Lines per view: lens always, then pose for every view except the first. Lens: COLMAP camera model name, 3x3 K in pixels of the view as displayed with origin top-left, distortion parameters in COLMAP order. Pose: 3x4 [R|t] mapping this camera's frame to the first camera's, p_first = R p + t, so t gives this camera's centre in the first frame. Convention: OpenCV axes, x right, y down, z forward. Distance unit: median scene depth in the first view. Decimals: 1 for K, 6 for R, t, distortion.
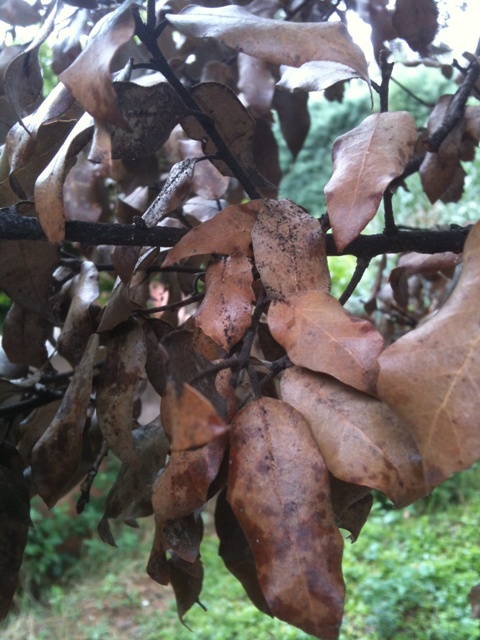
lens RADIAL K [[722.2, 0, 243.7], [0, 722.2, 318.6], [0, 0, 1]] dist [0.155645, -0.389539]
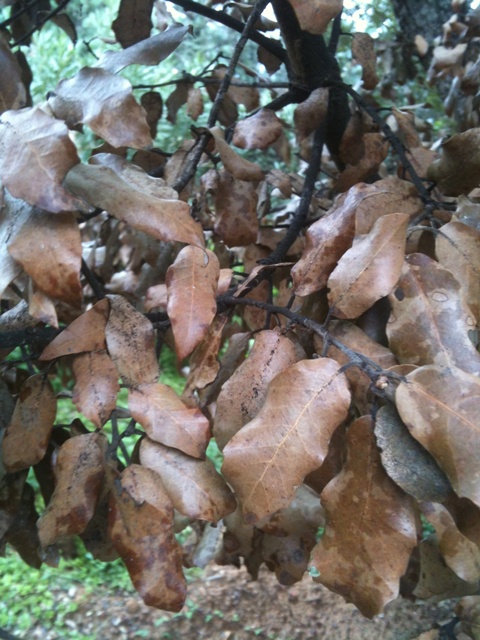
lens RADIAL K [[722.2, 0, 243.7], [0, 722.2, 318.6], [0, 0, 1]] dist [0.155645, -0.389539]
pose [[0.866327, 0.000867, 0.499476, -0.535152], [-0.082088, 0.986648, 0.140666, -0.425890], [-0.492685, -0.162864, 0.854832, -0.353960]]
